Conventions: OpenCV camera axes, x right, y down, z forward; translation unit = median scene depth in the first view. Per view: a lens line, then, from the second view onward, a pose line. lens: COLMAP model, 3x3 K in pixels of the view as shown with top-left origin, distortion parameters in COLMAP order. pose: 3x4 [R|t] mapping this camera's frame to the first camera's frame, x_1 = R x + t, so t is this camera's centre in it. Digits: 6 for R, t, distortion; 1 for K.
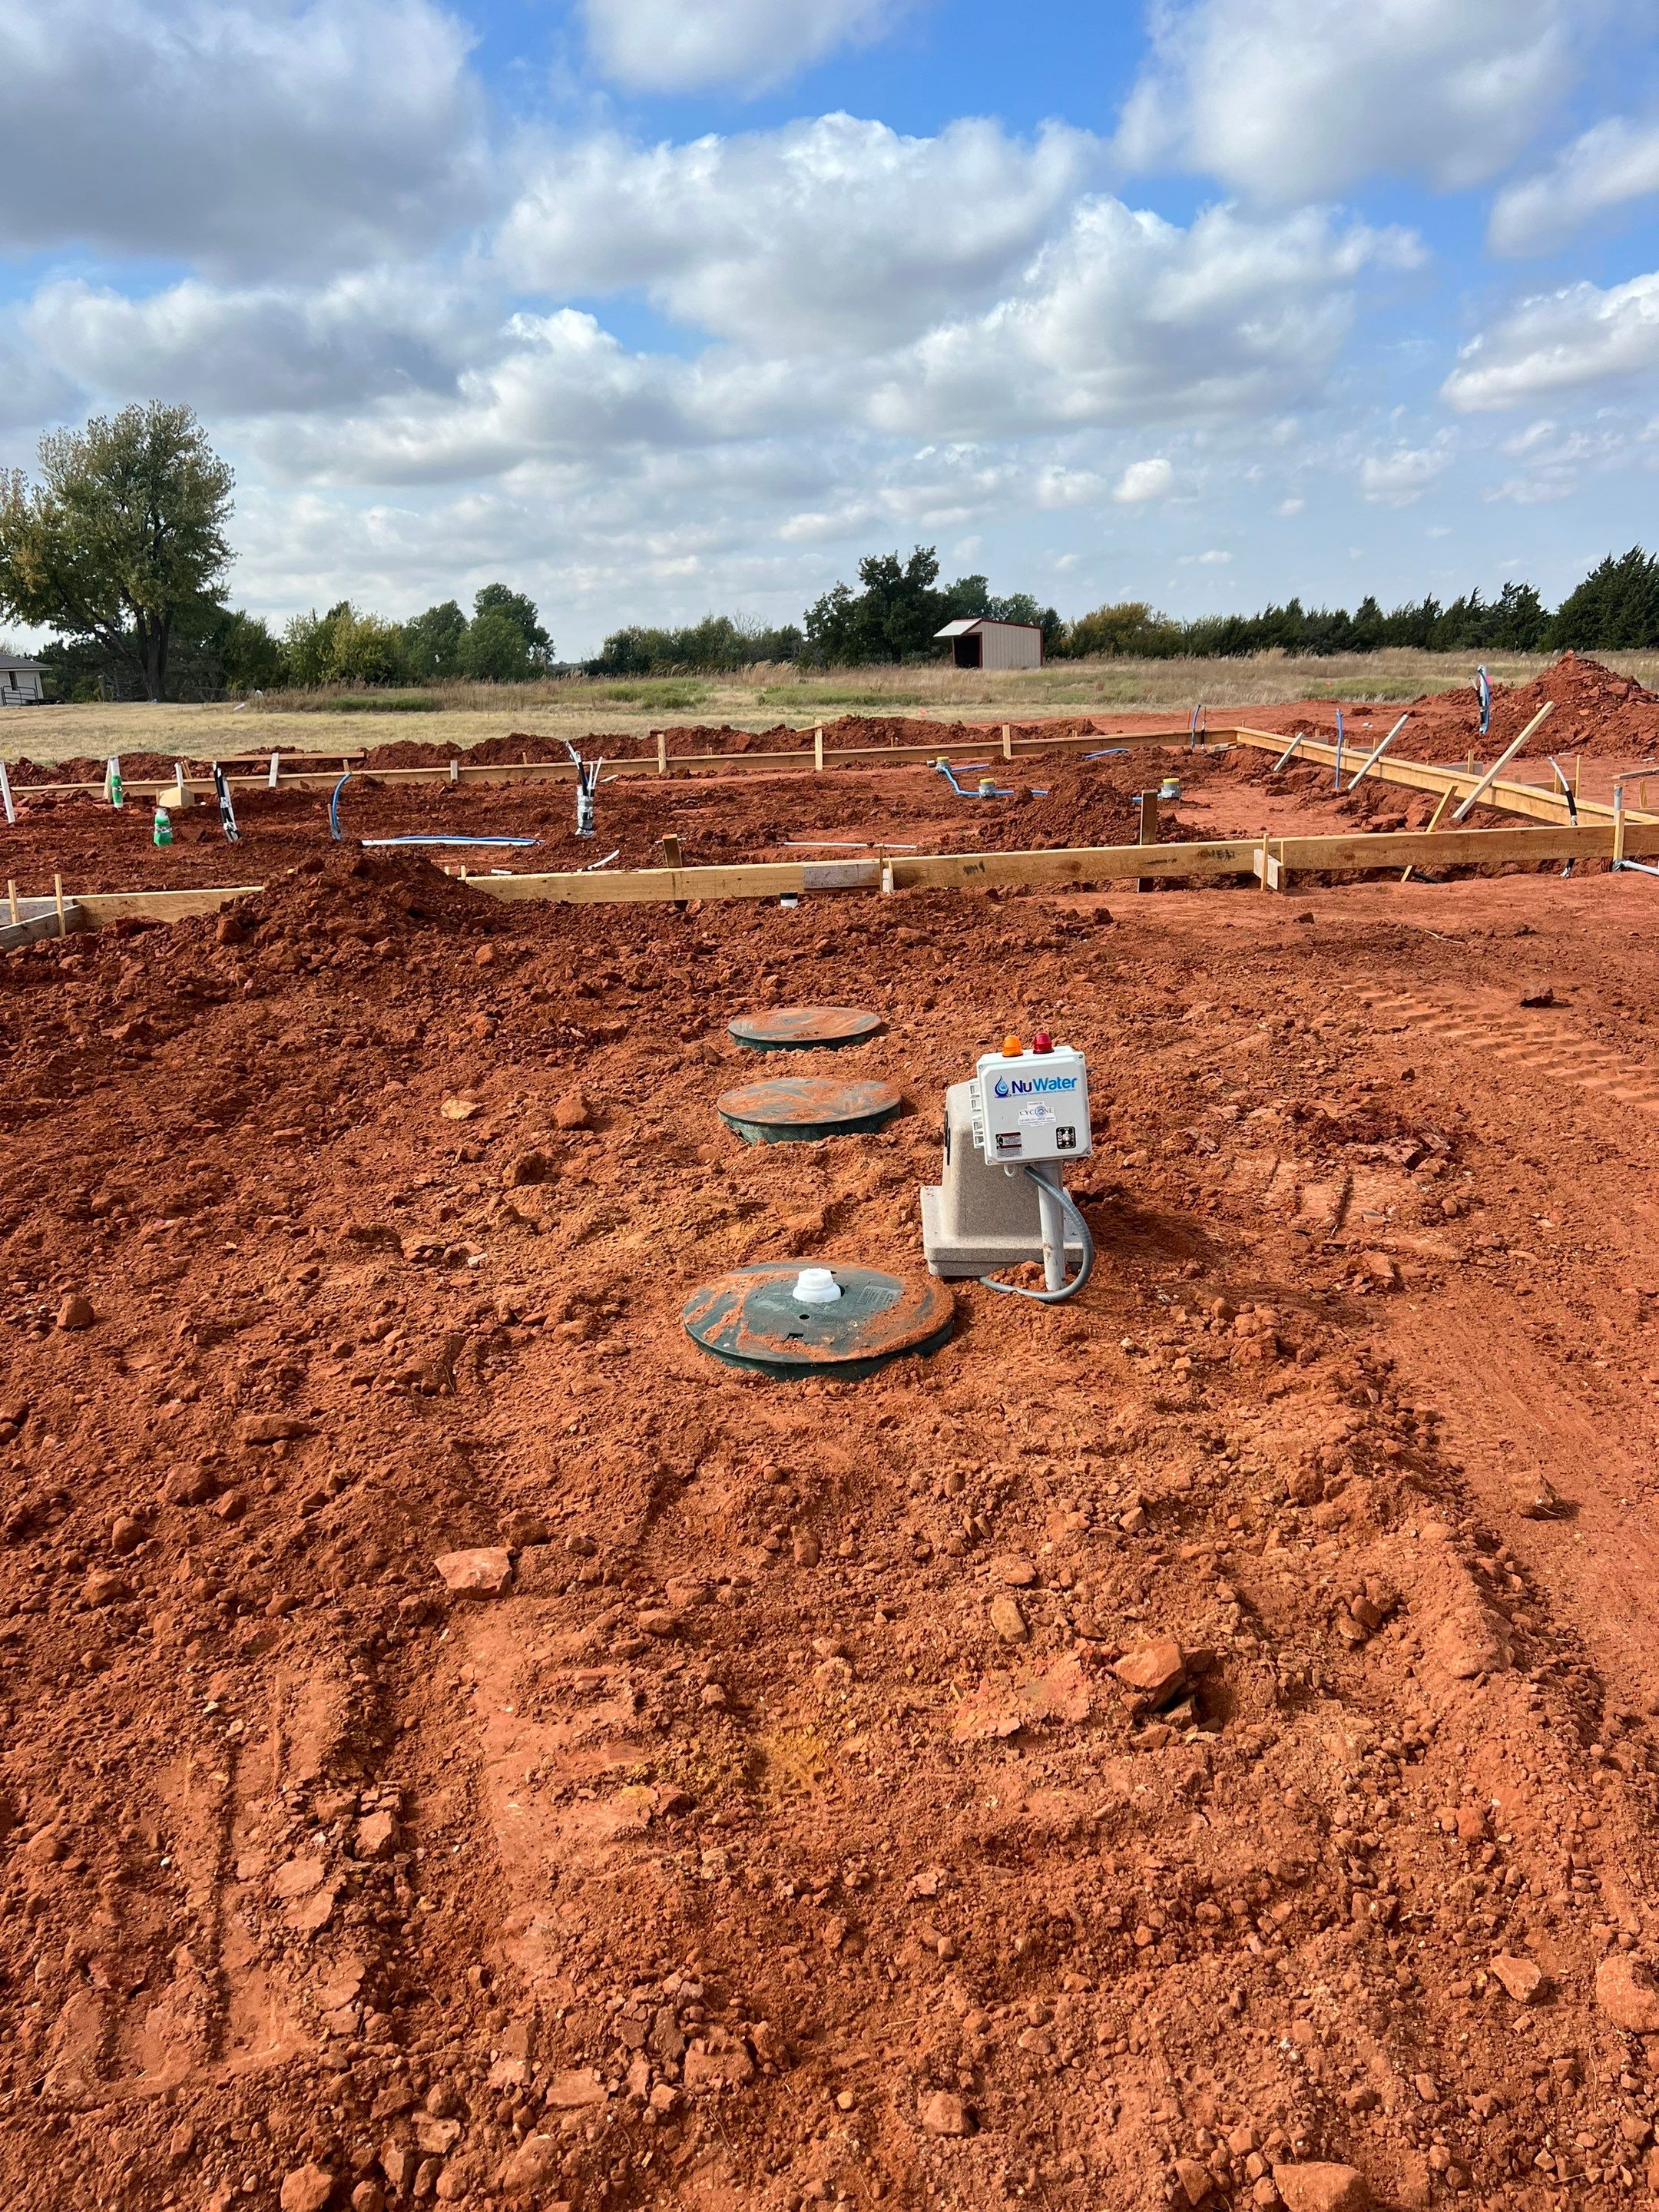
lens RADIAL K [[1683.5, 0, 837.4], [0, 1683.5, 1109.2], [0, 0, 1]] dist [0.006489, -0.067805]
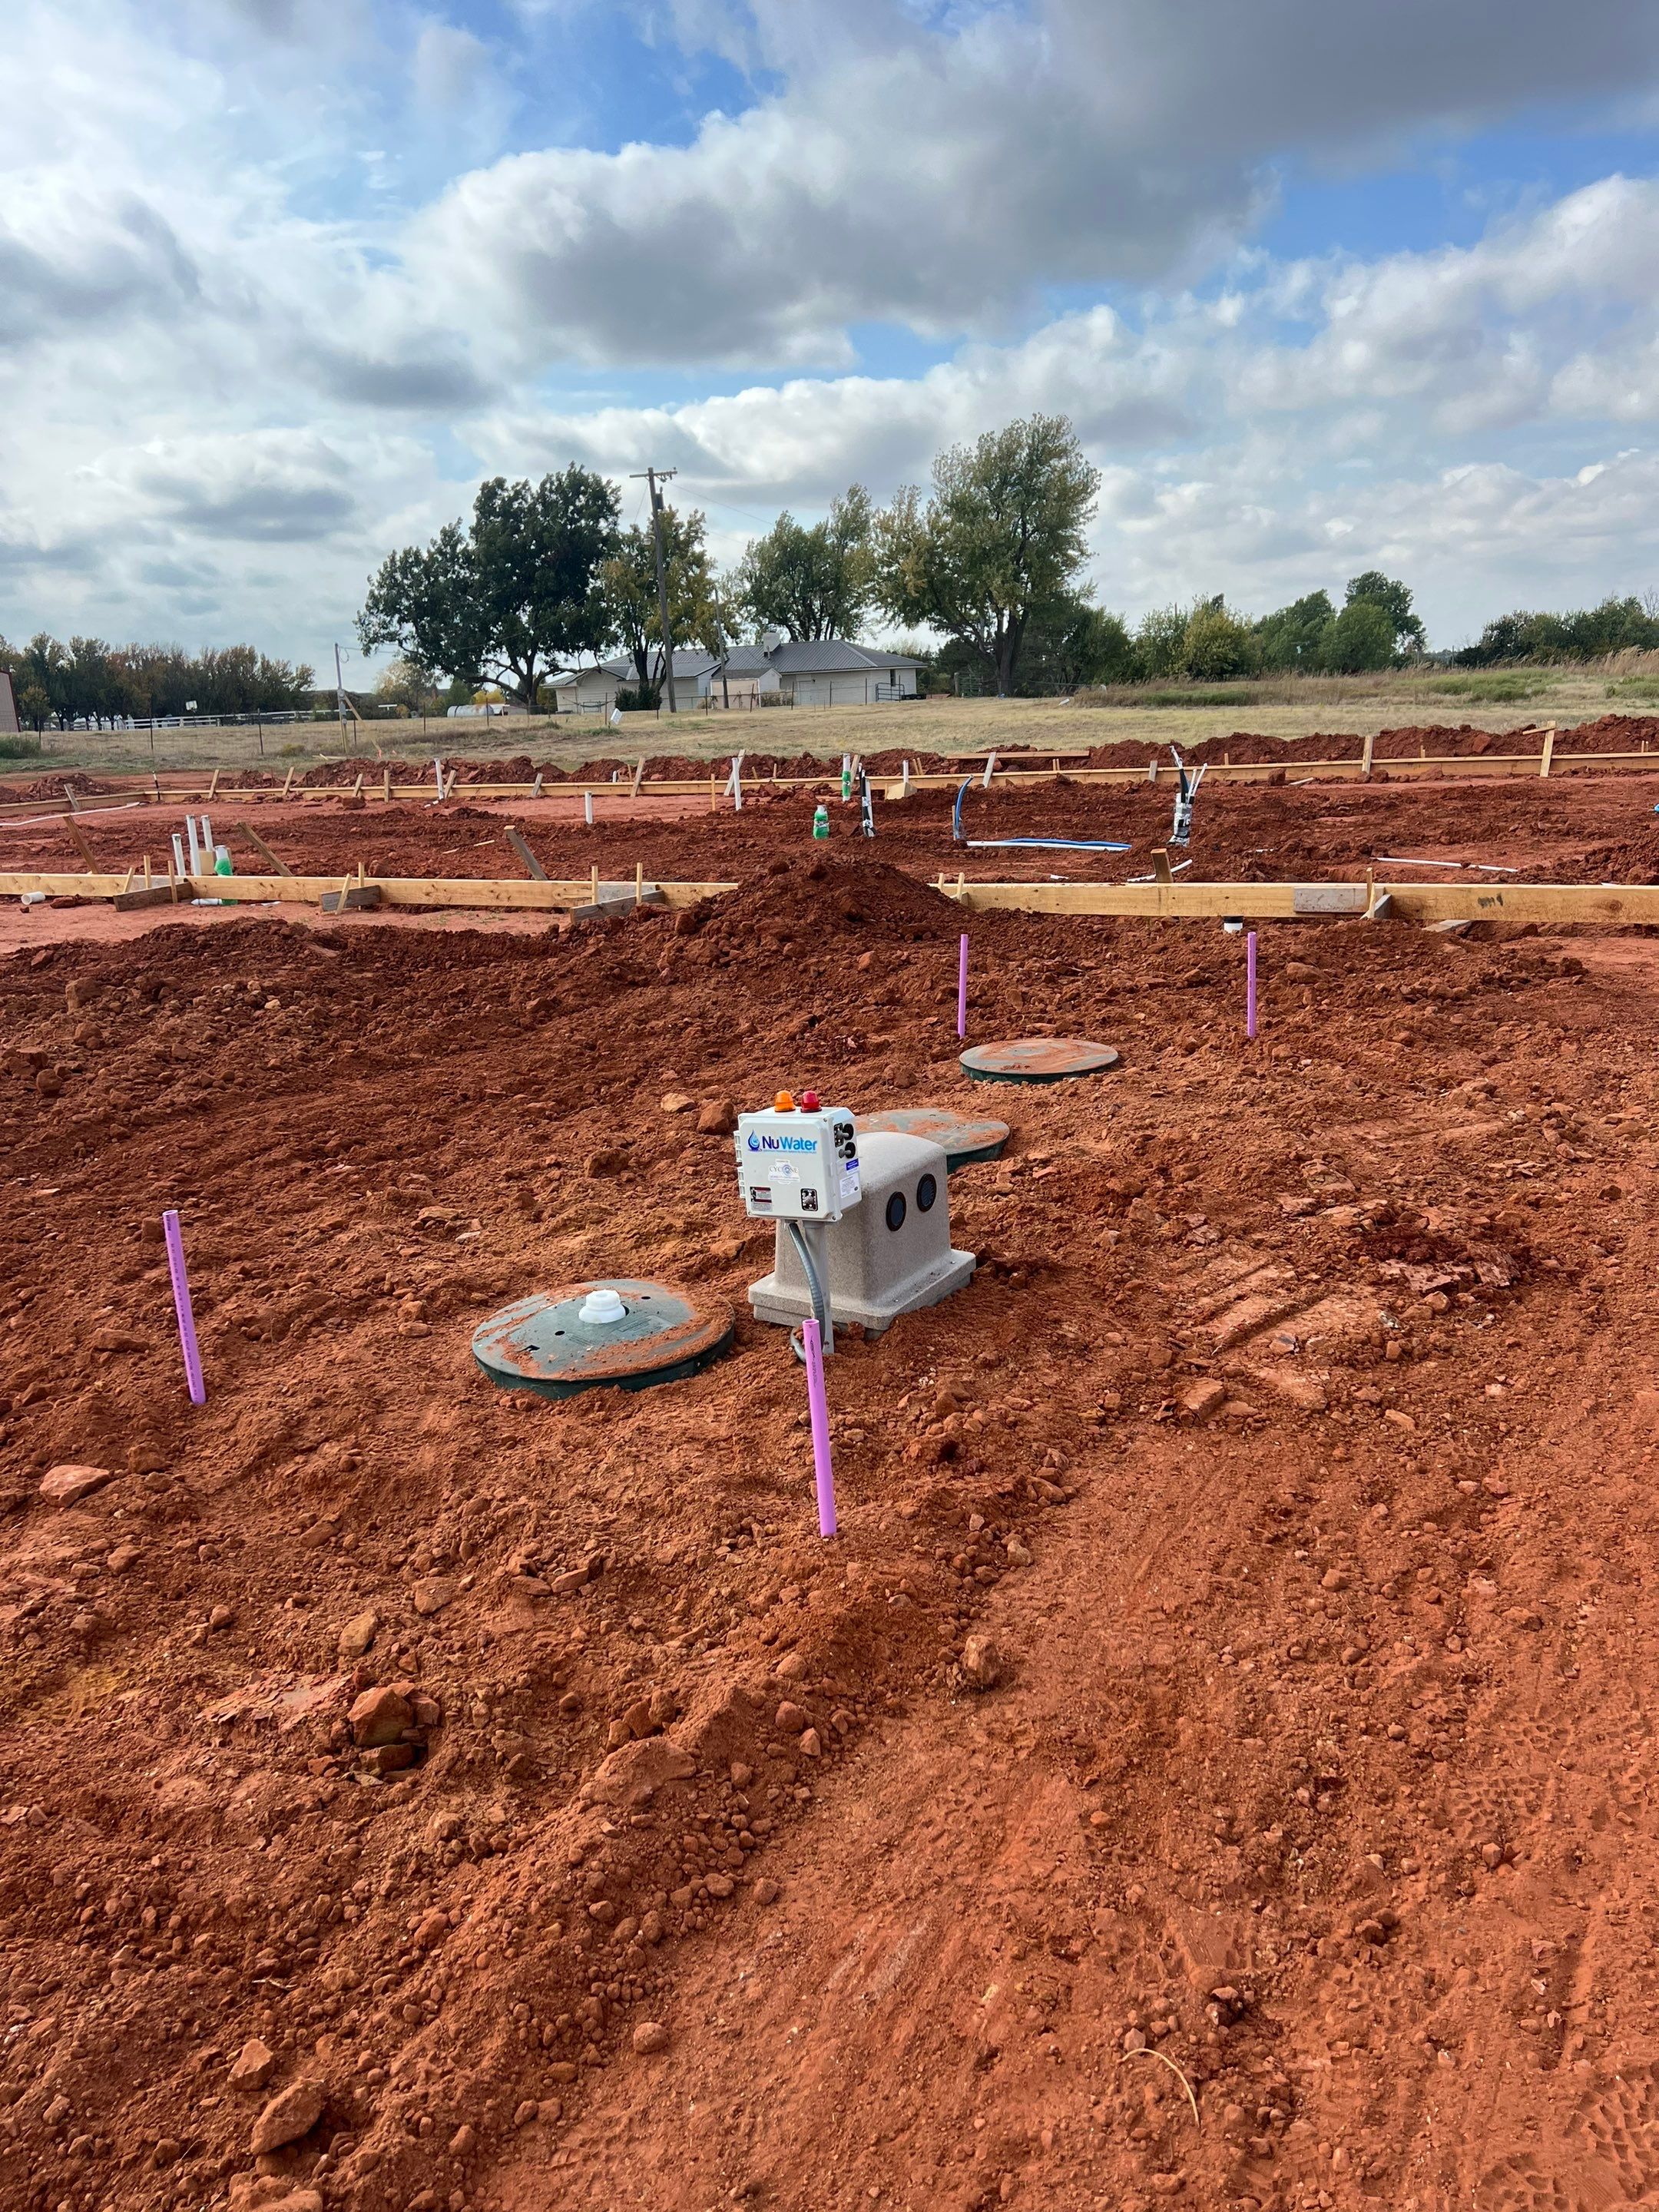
lens RADIAL K [[1683.5, 0, 837.4], [0, 1683.5, 1109.2], [0, 0, 1]] dist [0.006489, -0.067805]
pose [[0.867206, 0.110359, -0.485566, 0.173843], [-0.107107, 0.993647, 0.034545, -0.019910], [0.486294, 0.022049, 0.873517, 0.042054]]
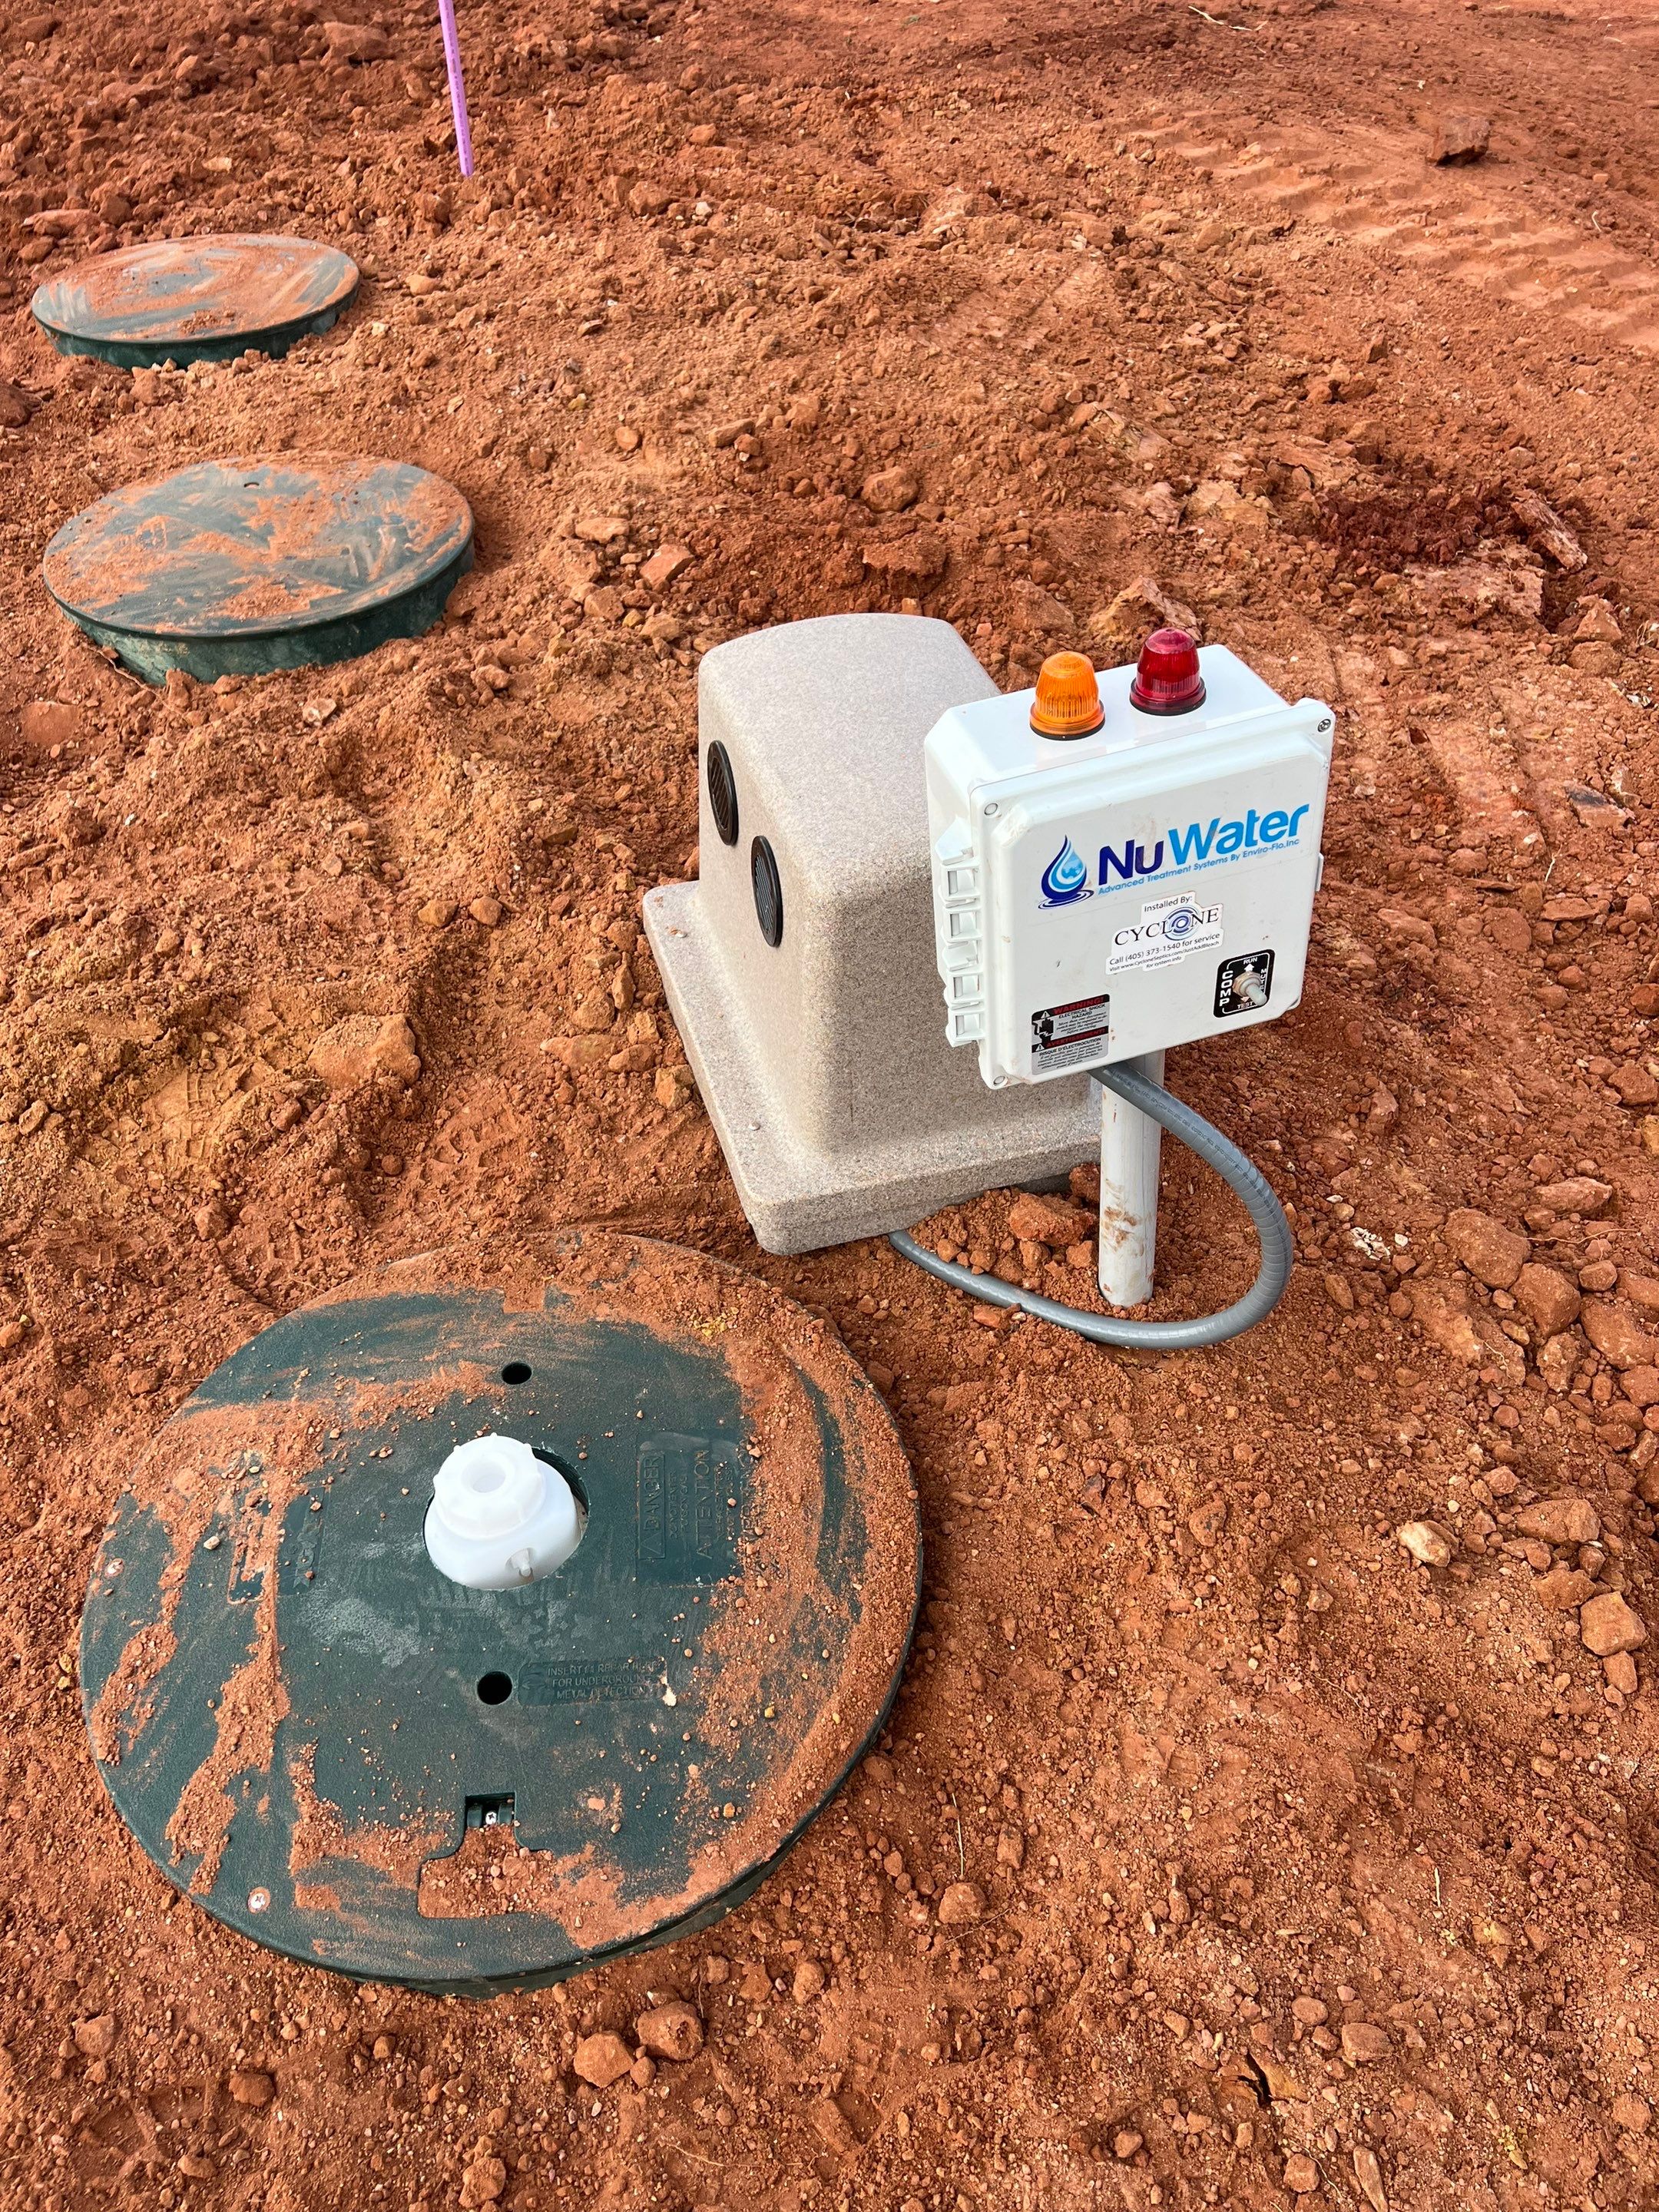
lens RADIAL K [[1566.2, 0, 837.6], [0, 1566.2, 1111.5], [0, 0, 1]] dist [0.047071, -0.053754]
pose [[0.947399, -0.199647, 0.250151, -0.003116], [0.049834, 0.864076, 0.500888, -0.030923], [-0.316151, -0.462075, 0.828574, 0.216876]]
